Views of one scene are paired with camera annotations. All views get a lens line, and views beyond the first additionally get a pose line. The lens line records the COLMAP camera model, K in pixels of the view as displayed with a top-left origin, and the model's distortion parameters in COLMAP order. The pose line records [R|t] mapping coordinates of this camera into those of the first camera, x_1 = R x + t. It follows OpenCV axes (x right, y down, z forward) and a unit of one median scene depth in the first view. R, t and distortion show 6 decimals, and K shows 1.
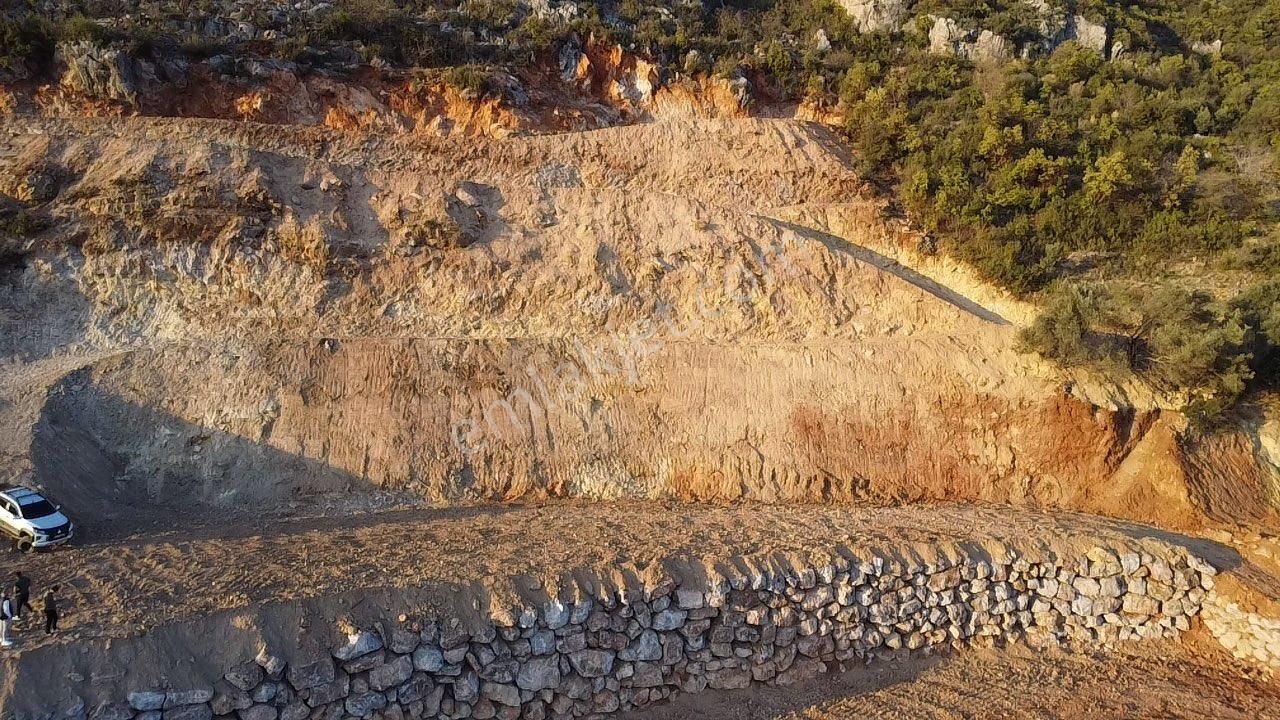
lens RADIAL K [[926.6, 0, 642.7], [0, 926.6, 366.3], [0, 0, 1]] dist [-0.024495, -0.013660]
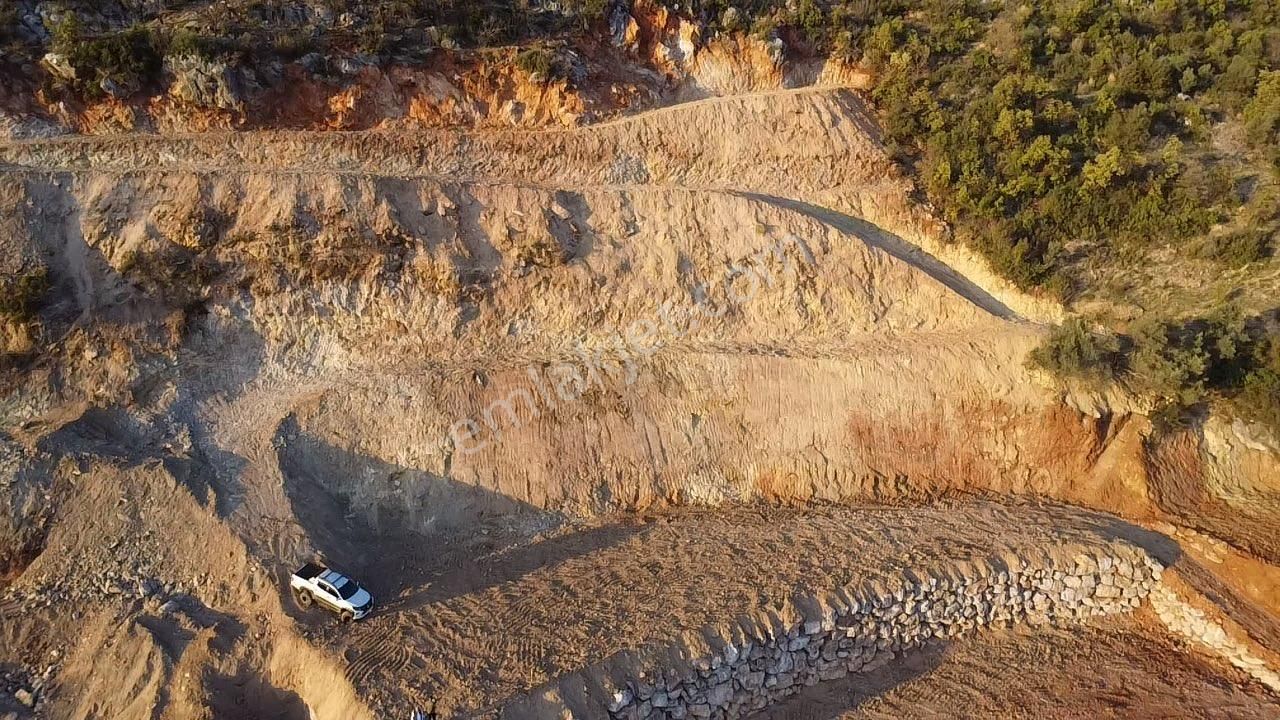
lens RADIAL K [[926.6, 0, 642.4], [0, 926.6, 361.7], [0, 0, 1]] dist [-0.024495, -0.013660]
pose [[0.998103, -0.010526, 0.060660, -0.184684], [-0.003410, 0.974311, 0.225182, -0.296026], [-0.061472, -0.224962, 0.972426, -0.177064]]
